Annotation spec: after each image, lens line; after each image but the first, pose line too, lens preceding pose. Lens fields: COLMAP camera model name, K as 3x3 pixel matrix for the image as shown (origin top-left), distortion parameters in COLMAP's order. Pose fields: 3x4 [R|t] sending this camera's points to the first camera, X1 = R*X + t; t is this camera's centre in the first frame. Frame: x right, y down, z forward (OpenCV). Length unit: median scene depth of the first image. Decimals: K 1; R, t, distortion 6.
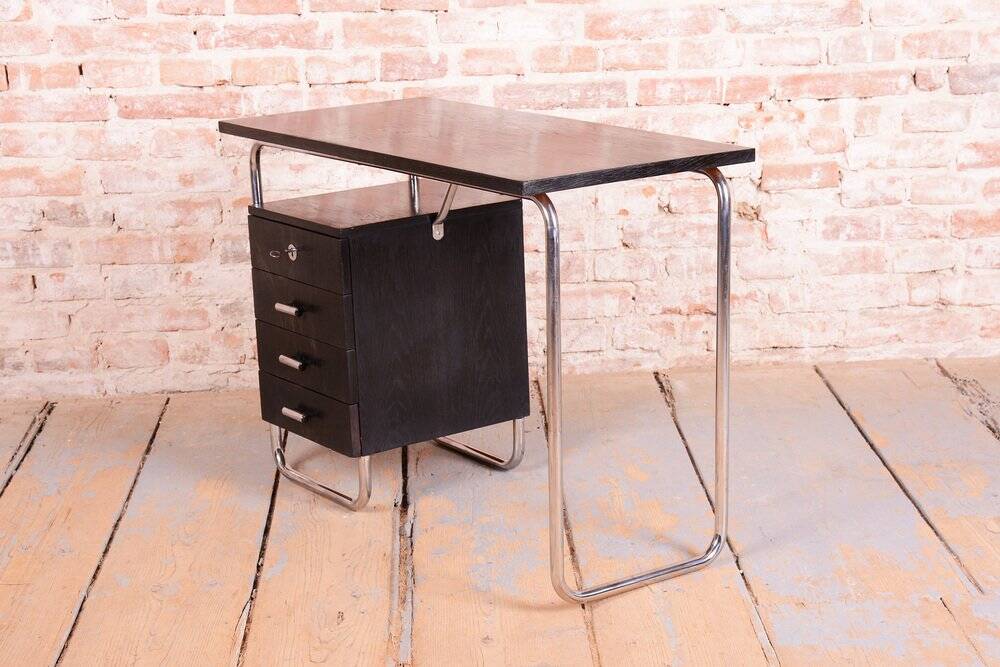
lens RADIAL K [[1942.4, 0, 498.1], [0, 1942.4, 330.2], [0, 0, 1]] dist [0.215465, 0.000000]
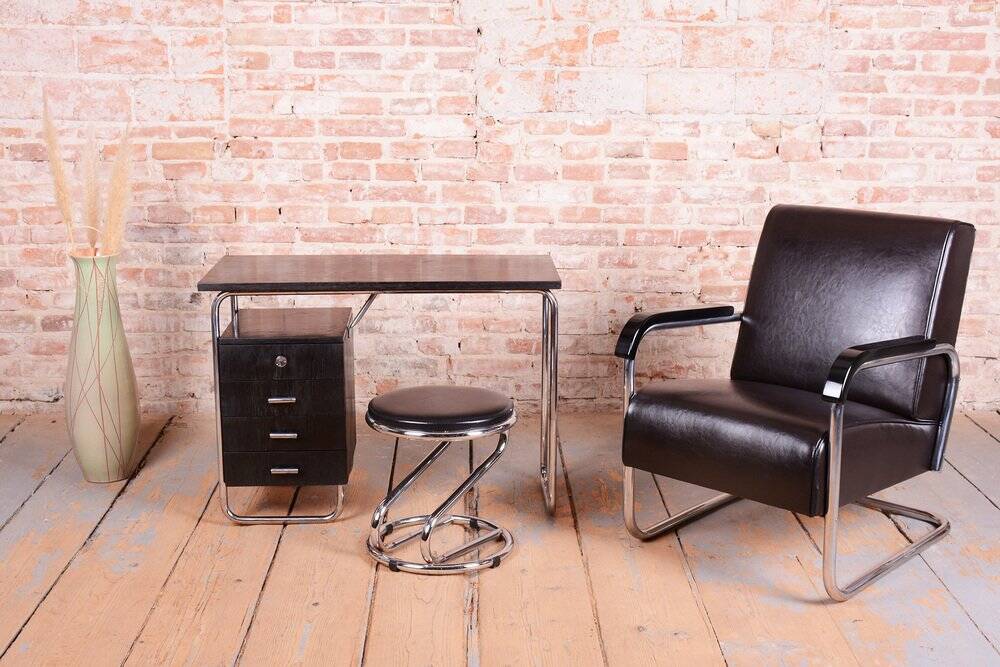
lens RADIAL K [[1405.9, 0, 498.1], [0, 1405.9, 313.9], [0, 0, 1]] dist [-0.004481, 0.000000]
pose [[0.999112, 0.040774, -0.010647, -0.017095], [-0.041206, 0.998175, -0.044139, -0.004292], [0.008828, 0.044538, 0.998969, -0.146571]]
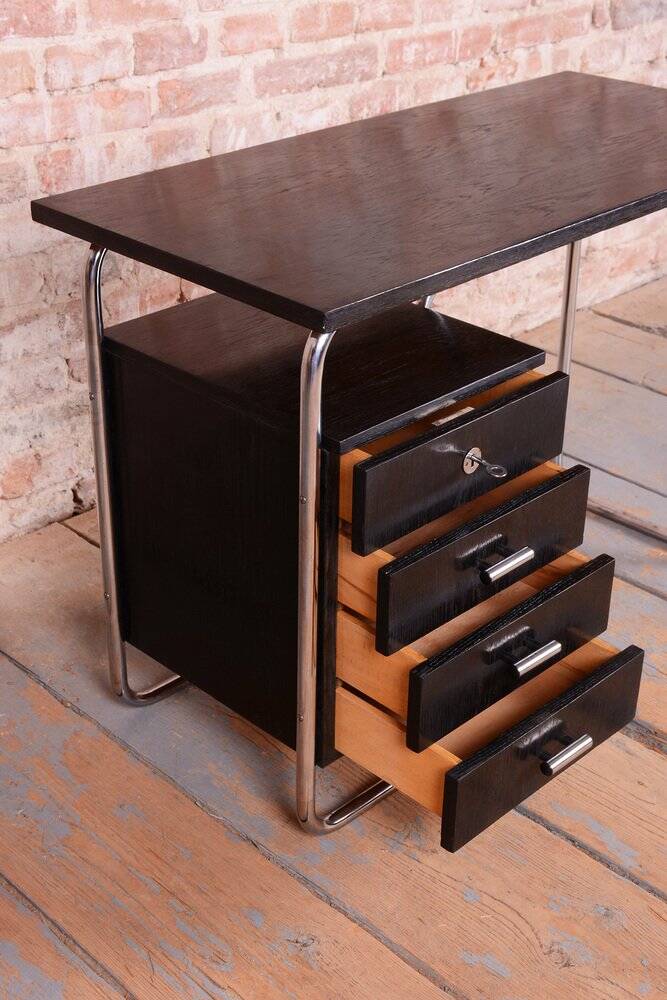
lens RADIAL K [[1412.6, 0, 282.3], [0, 1412.6, 468.2], [0, 0, 1]] dist [0.082077, 0.000000]
pose [[0.765104, -0.259735, 0.589198, -0.354768], [0.125223, 0.957584, 0.259521, -0.118462], [-0.631614, -0.124779, 0.765176, 0.559799]]
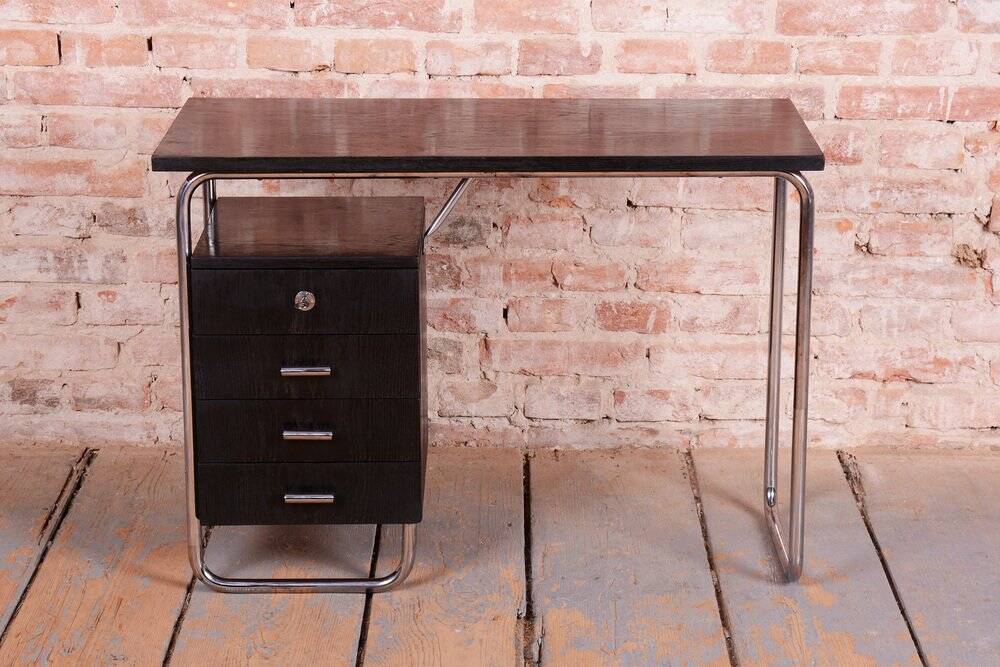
lens RADIAL K [[2477.3, 0, 497.7], [0, 2477.3, 325.5], [0, 0, 1]] dist [0.447689, 0.000000]
pose [[0.998140, 0.052738, -0.030583, -0.031294], [-0.052080, 0.998402, 0.021938, -0.046418], [0.031691, -0.020304, 0.999291, -0.029576]]
